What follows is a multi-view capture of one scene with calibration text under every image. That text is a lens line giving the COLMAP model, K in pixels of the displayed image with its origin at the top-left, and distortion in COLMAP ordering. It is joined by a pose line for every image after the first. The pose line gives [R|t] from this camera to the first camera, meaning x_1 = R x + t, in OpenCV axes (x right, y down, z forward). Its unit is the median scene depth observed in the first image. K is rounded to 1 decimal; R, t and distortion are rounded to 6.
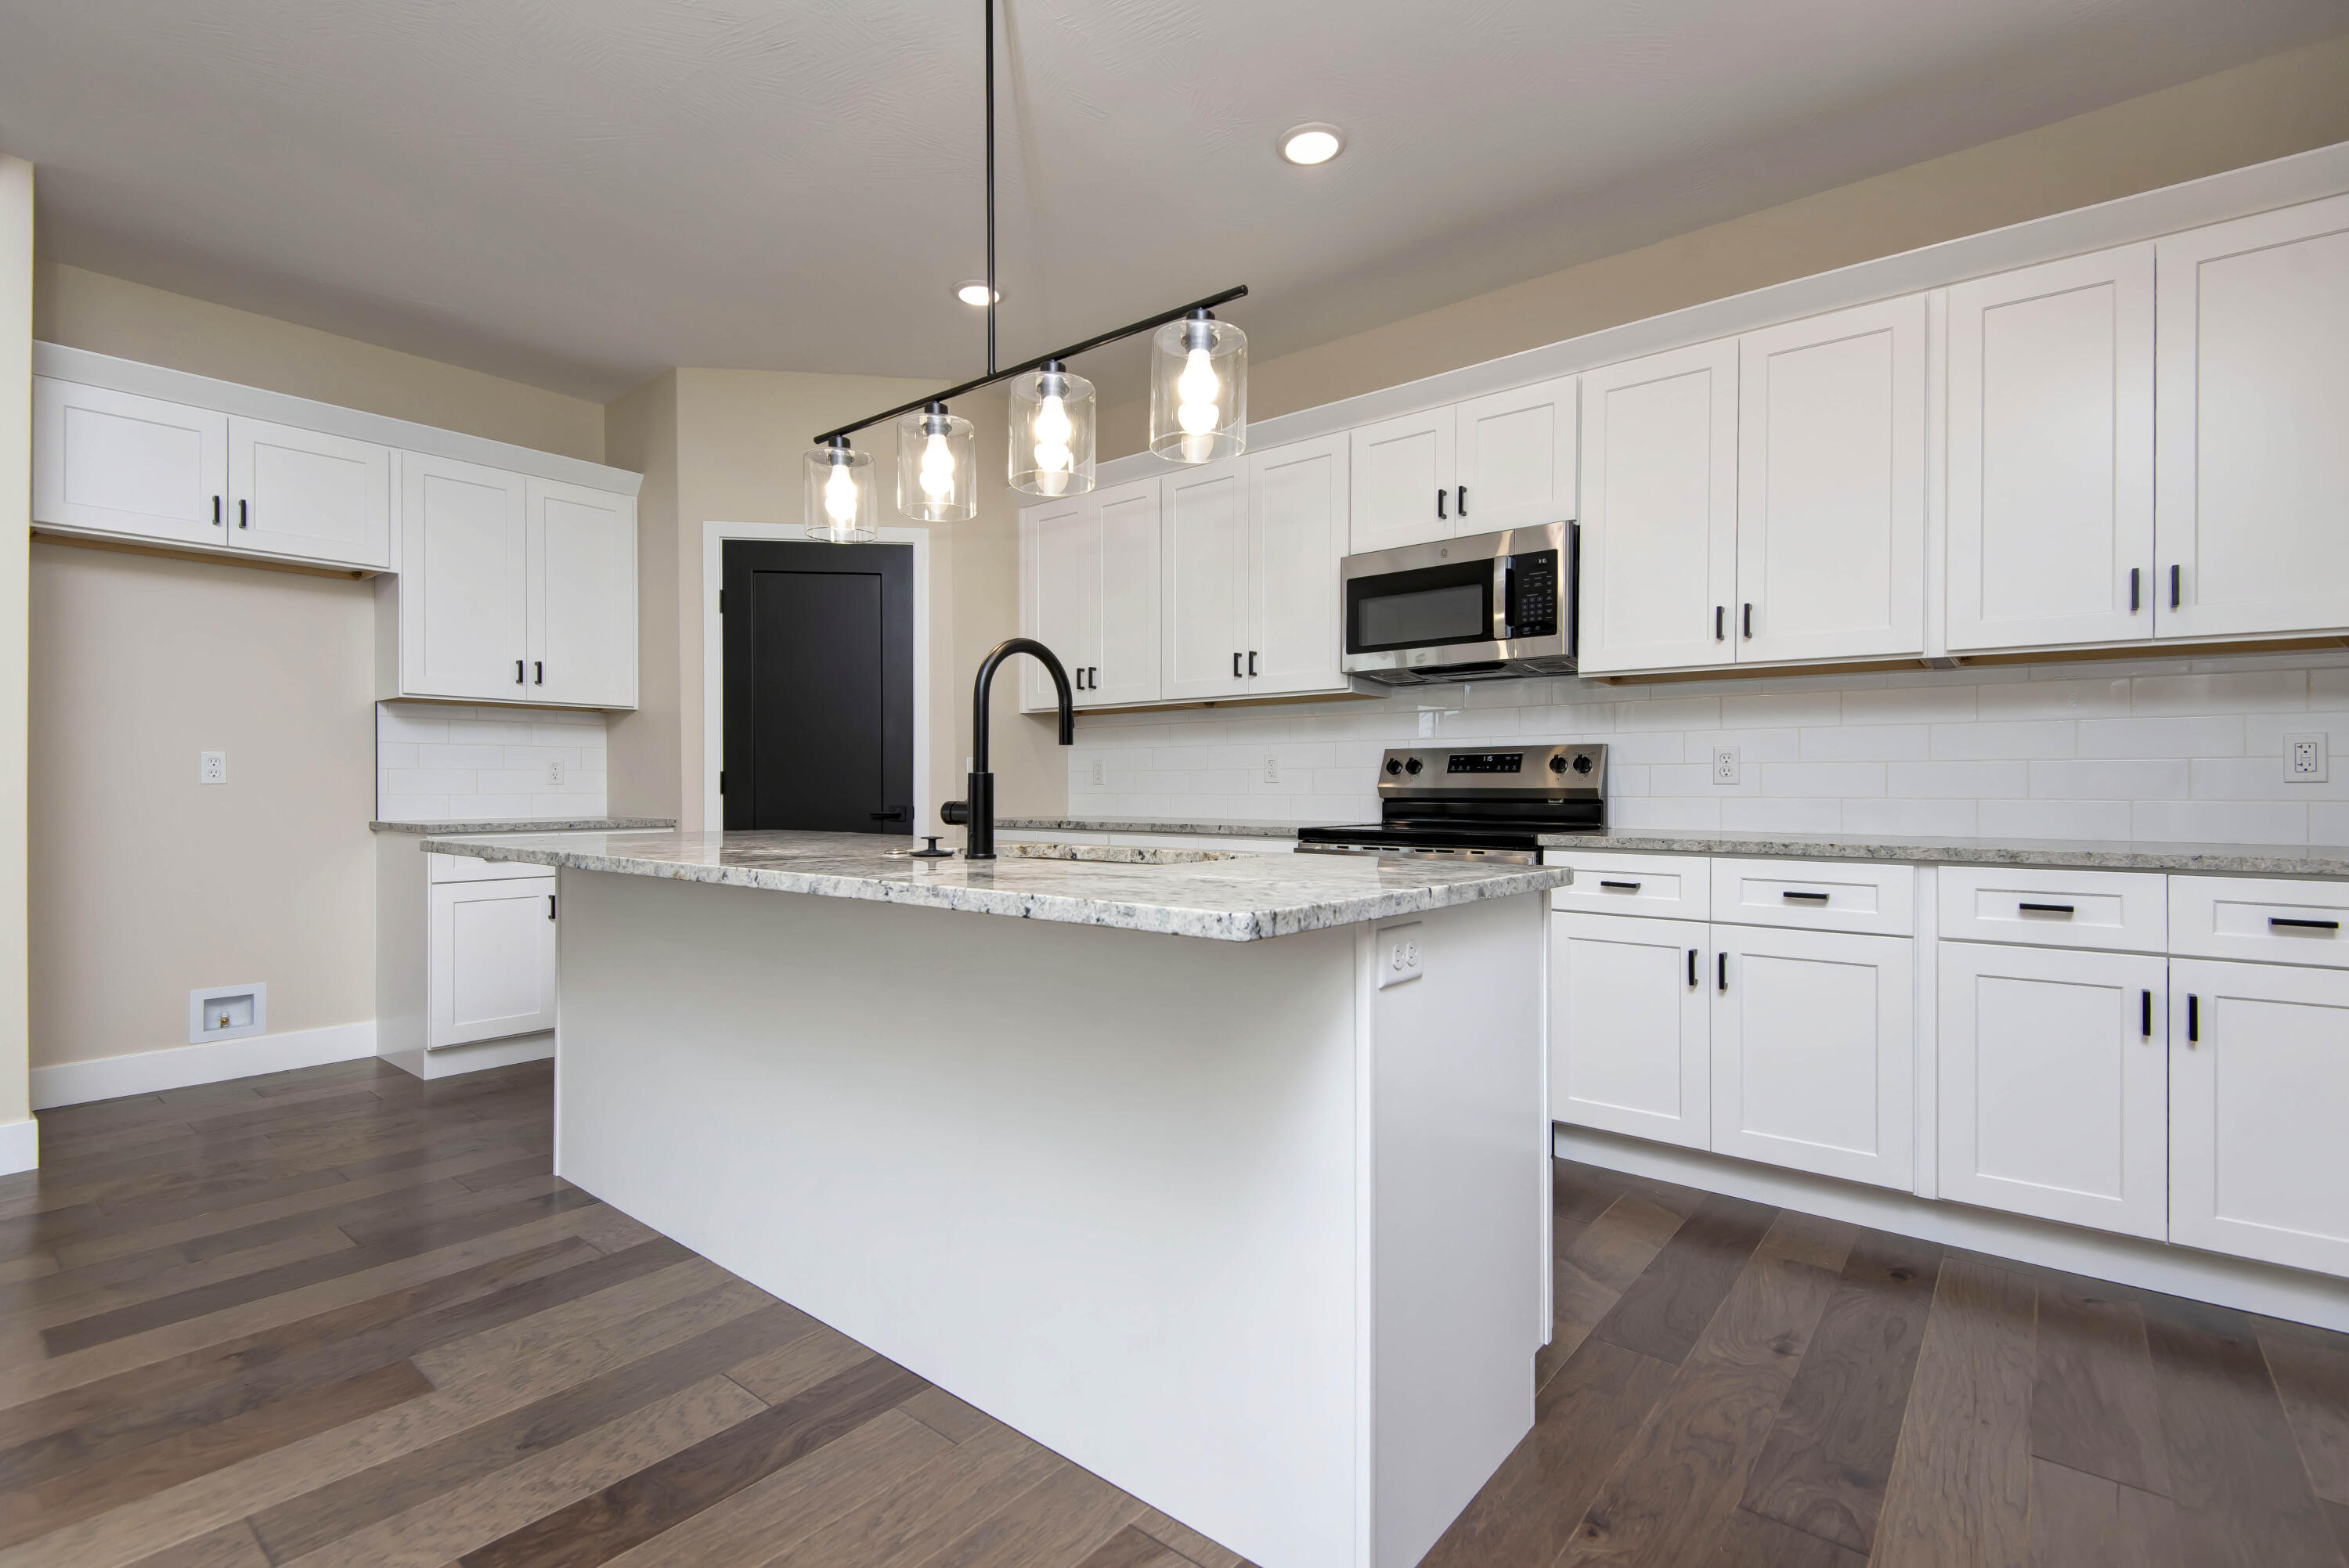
lens RADIAL K [[1073.3, 0, 1168.8], [0, 1073.3, 793.7], [0, 0, 1]] dist [0.001252, 0.000550]
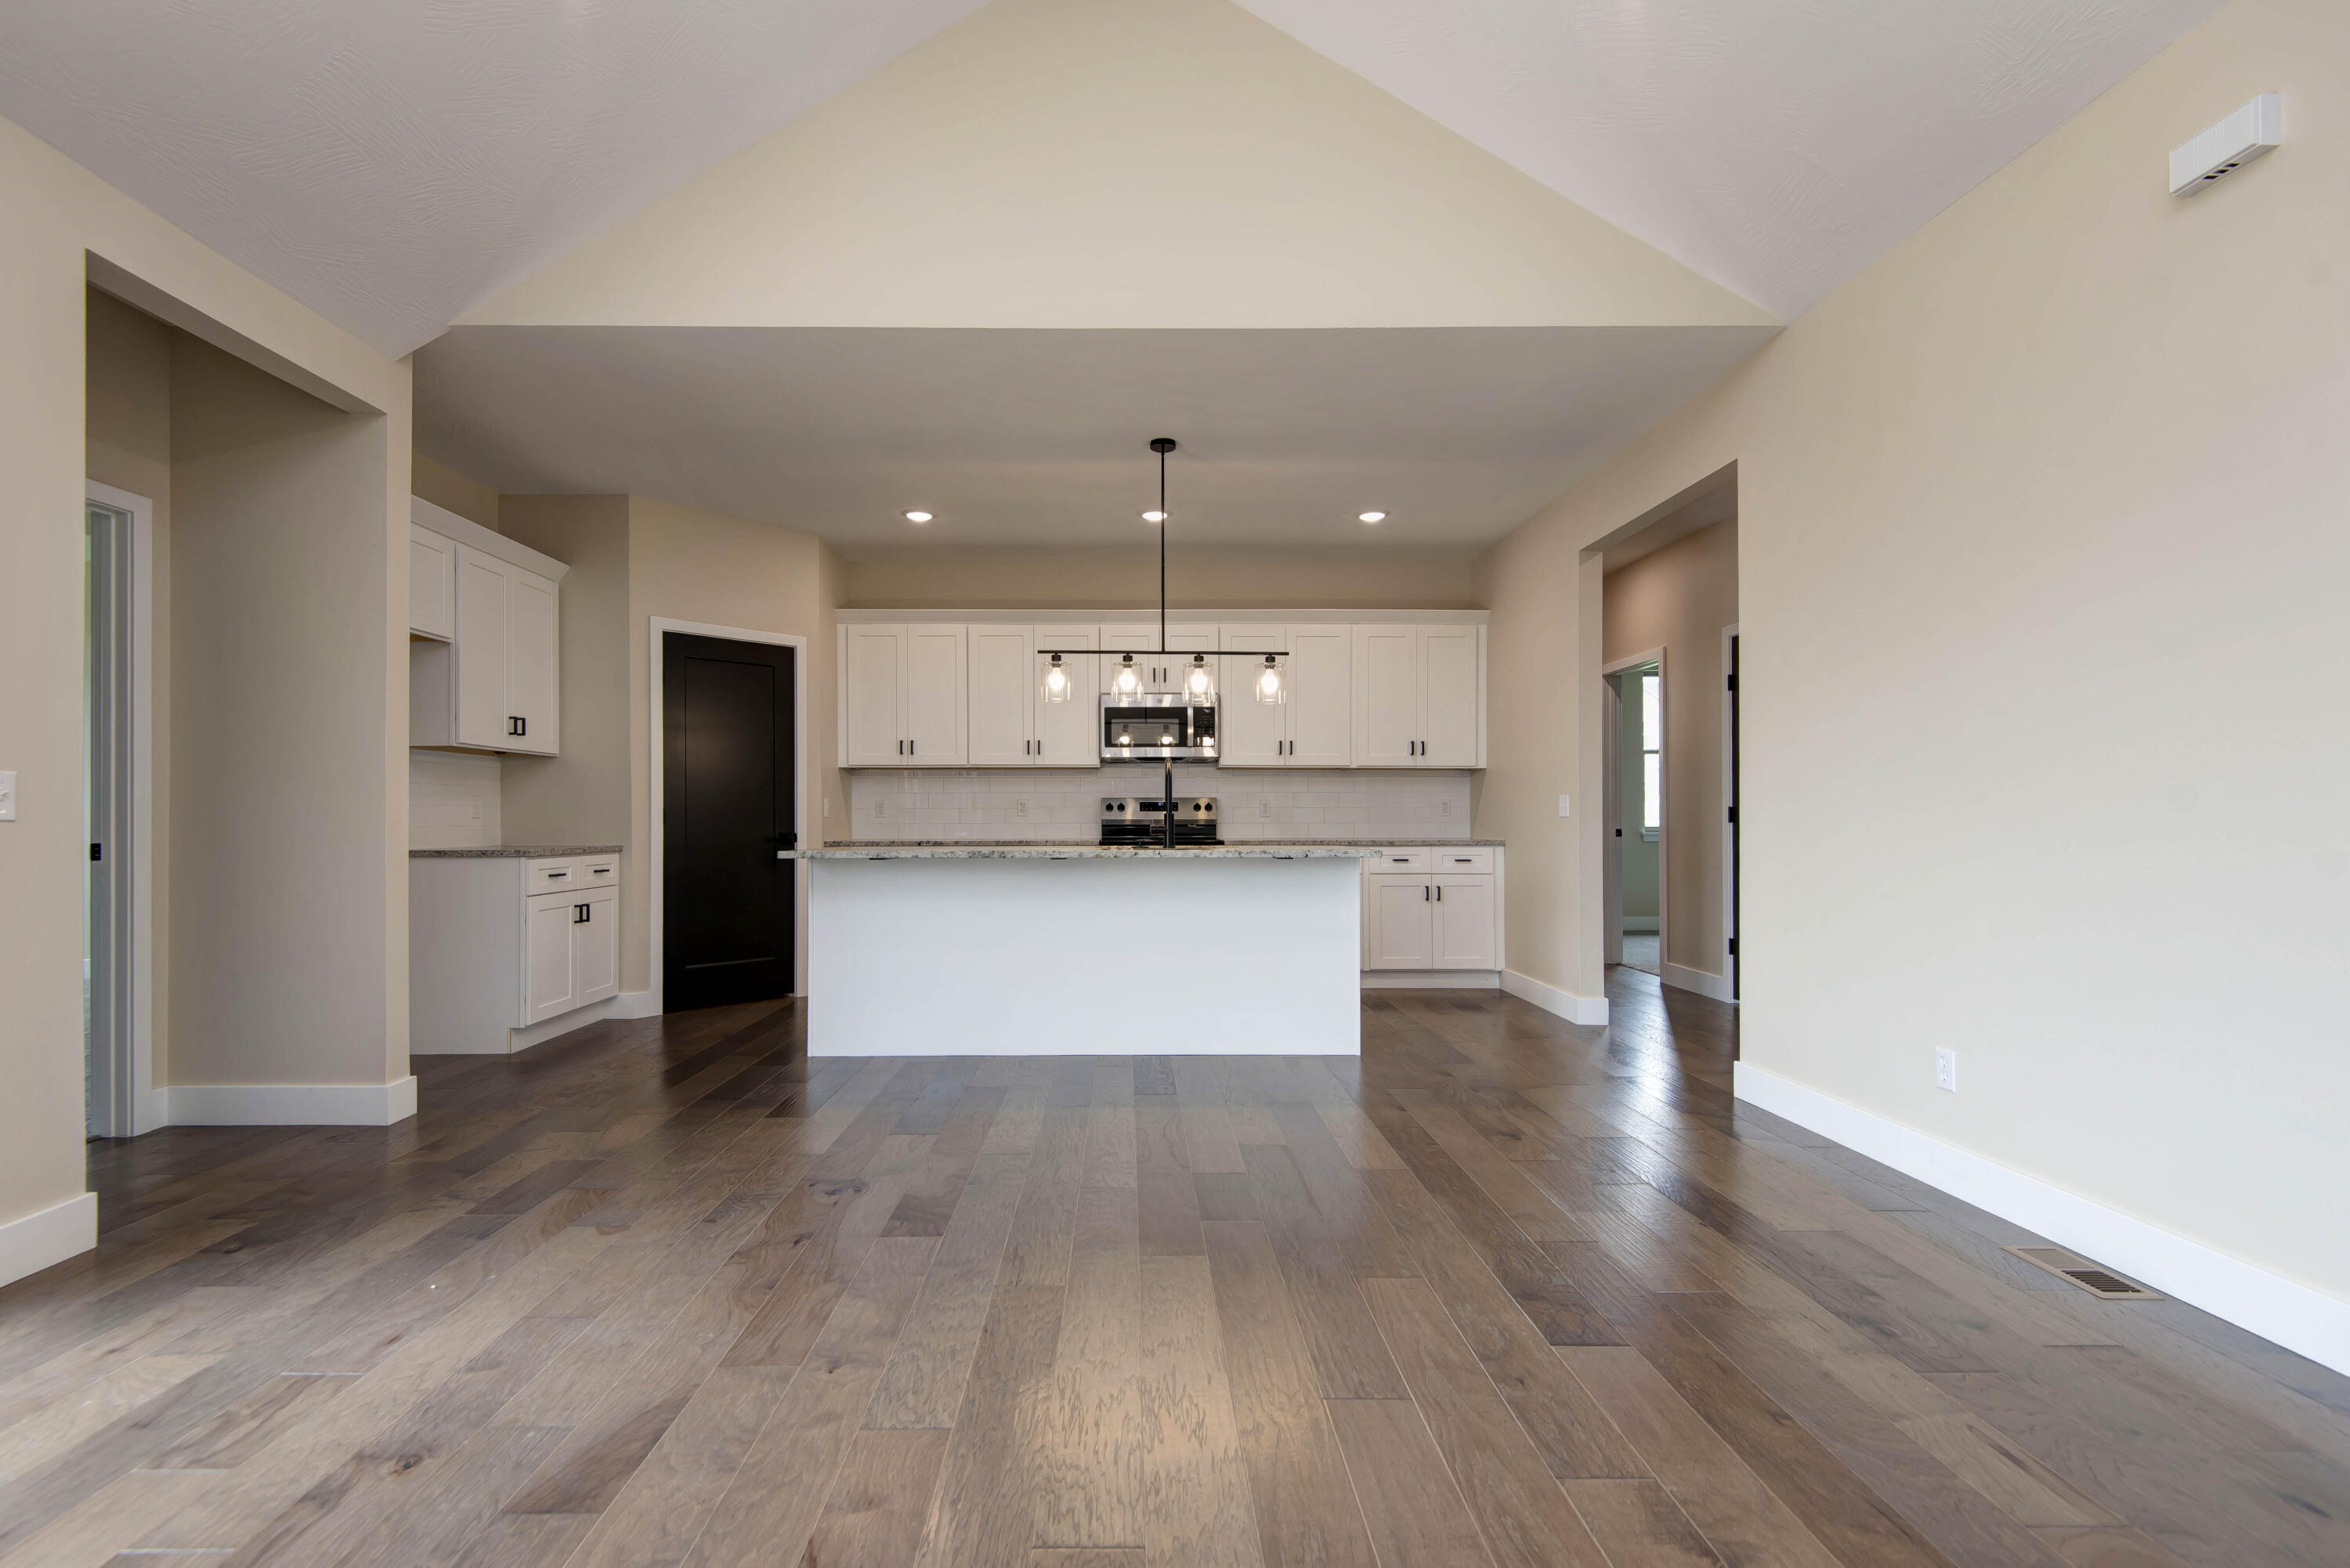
lens RADIAL K [[1073.8, 0, 1177.1], [0, 1073.8, 797.5], [0, 0, 1]] dist [0.001252, 0.000550]
pose [[0.745880, 0.009553, 0.666012, -1.010788], [0.003808, 0.999820, -0.018606, -0.007744], [-0.666070, 0.016414, 0.745709, -0.490548]]
